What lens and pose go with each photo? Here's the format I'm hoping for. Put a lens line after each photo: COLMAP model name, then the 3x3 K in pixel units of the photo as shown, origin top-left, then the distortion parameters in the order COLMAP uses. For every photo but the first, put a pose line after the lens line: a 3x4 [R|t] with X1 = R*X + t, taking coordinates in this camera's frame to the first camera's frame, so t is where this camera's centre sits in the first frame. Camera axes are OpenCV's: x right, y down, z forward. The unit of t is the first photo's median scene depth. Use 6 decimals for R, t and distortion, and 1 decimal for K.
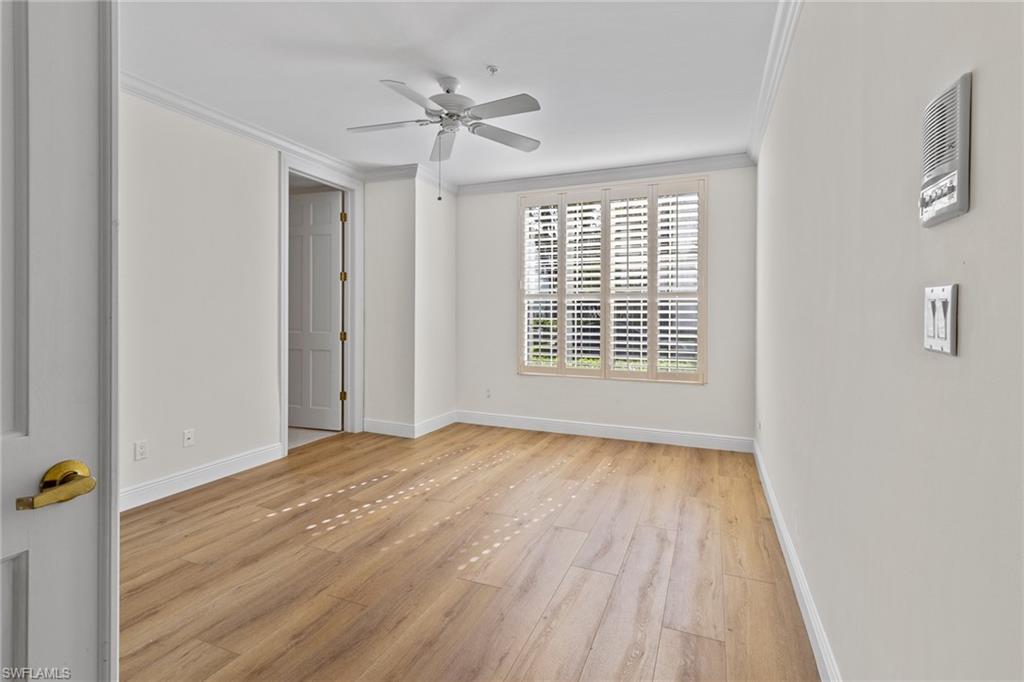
lens RADIAL K [[479.9, 0, 515.2], [0, 479.9, 317.6], [0, 0, 1]] dist [0.001925, 0.000552]
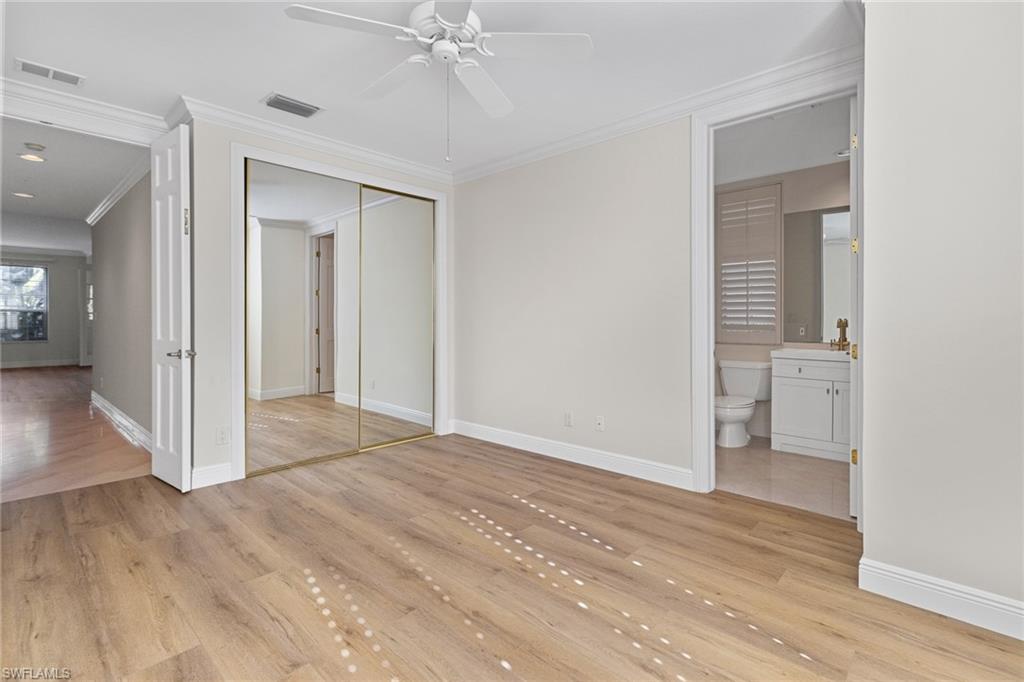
lens RADIAL K [[479.9, 0, 515.2], [0, 479.9, 317.6], [0, 0, 1]] dist [0.001925, 0.000552]
pose [[-0.352538, -0.007182, -0.935770, 0.515852], [-0.007140, 0.999962, -0.004985, 0.008166], [0.935770, 0.004924, -0.352575, 1.372027]]
